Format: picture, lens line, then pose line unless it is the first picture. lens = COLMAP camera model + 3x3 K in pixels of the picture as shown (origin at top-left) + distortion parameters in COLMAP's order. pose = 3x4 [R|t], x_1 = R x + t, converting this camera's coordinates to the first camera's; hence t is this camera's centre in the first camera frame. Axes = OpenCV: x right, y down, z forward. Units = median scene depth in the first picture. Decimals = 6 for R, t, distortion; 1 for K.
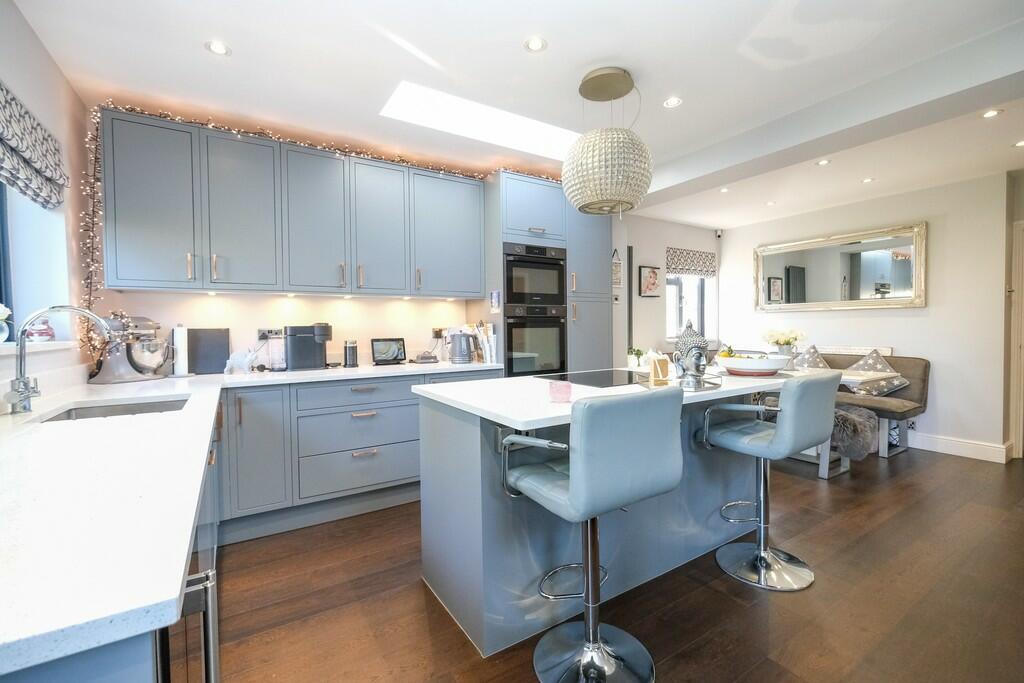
lens RADIAL K [[432.7, 0, 515.3], [0, 432.7, 339.2], [0, 0, 1]] dist [-0.002344, 0.000318]
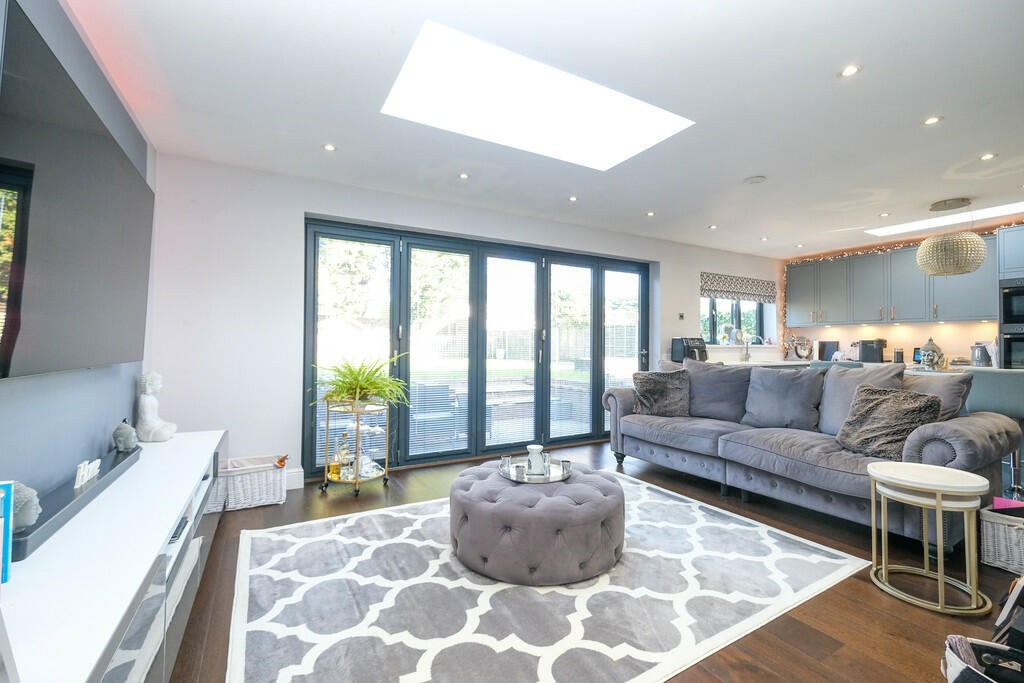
lens RADIAL K [[438.7, 0, 515.0], [0, 438.7, 340.6], [0, 0, 1]] dist [-0.012901, 0.003550]
pose [[-0.043017, -0.000248, -0.999074, 1.412496], [-0.030137, 0.999545, 0.001049, 0.015699], [0.998620, 0.030154, -0.043005, -0.475697]]
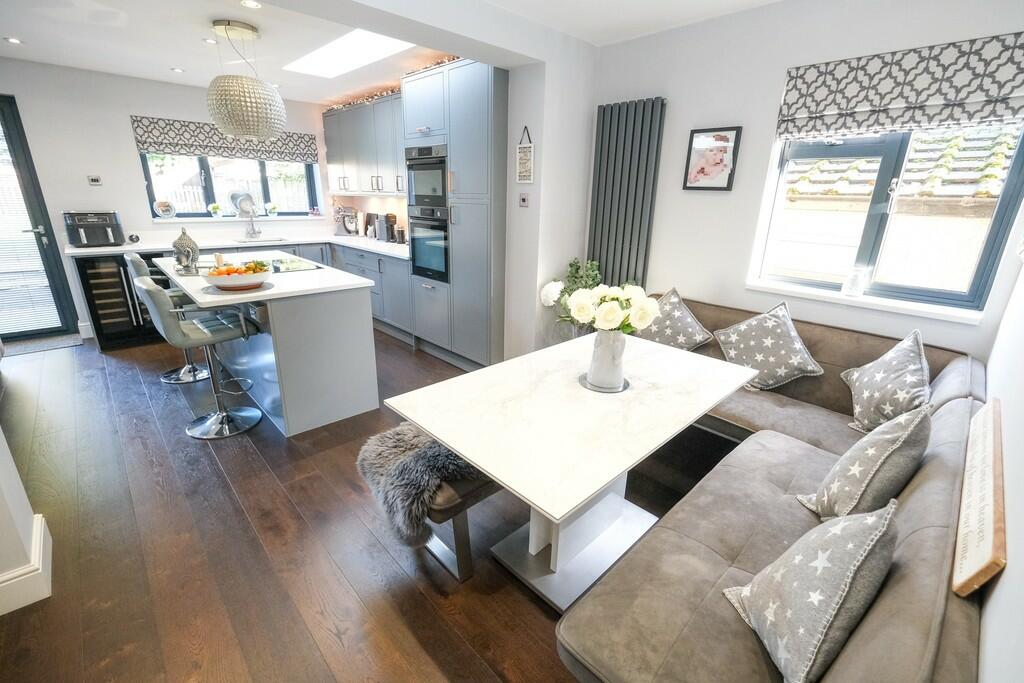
lens RADIAL K [[438.7, 0, 515.0], [0, 438.7, 340.6], [0, 0, 1]] dist [-0.012901, 0.003550]
pose [[0.204253, 0.323996, -0.923746, 1.246361], [-0.056624, 0.945970, 0.319271, -0.129088], [0.977279, -0.012905, 0.211563, 1.024664]]
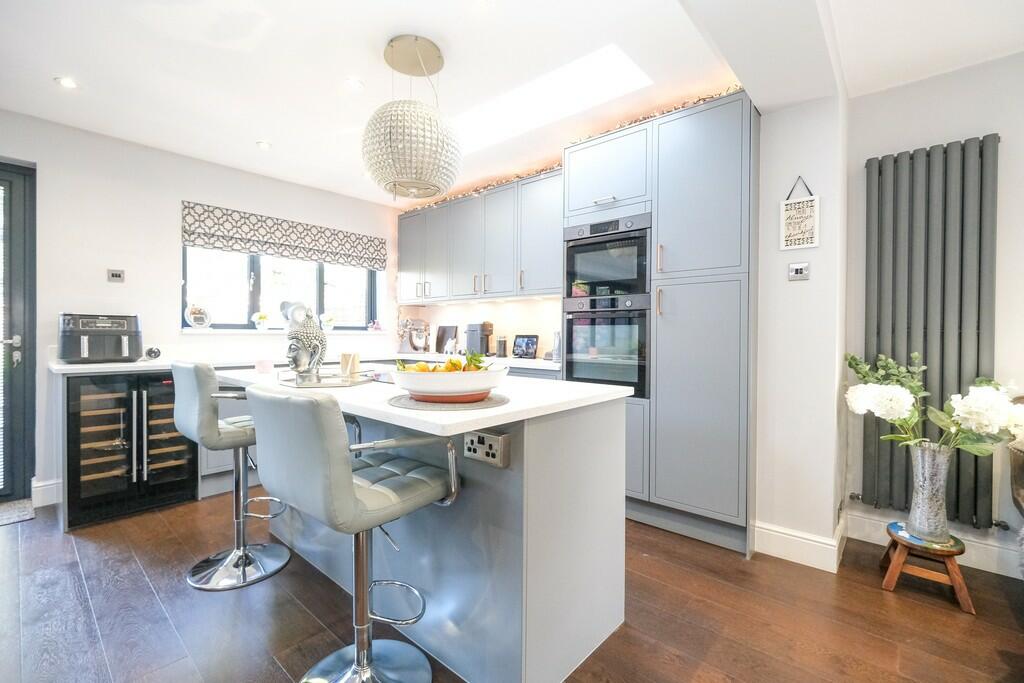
lens RADIAL K [[438.7, 0, 515.0], [0, 438.7, 340.6], [0, 0, 1]] dist [-0.012901, 0.003550]
pose [[0.286912, 0.027154, -0.957572, 0.803232], [-0.037648, 0.999146, 0.017053, -0.005895], [0.957217, 0.031158, 0.287690, 0.648561]]
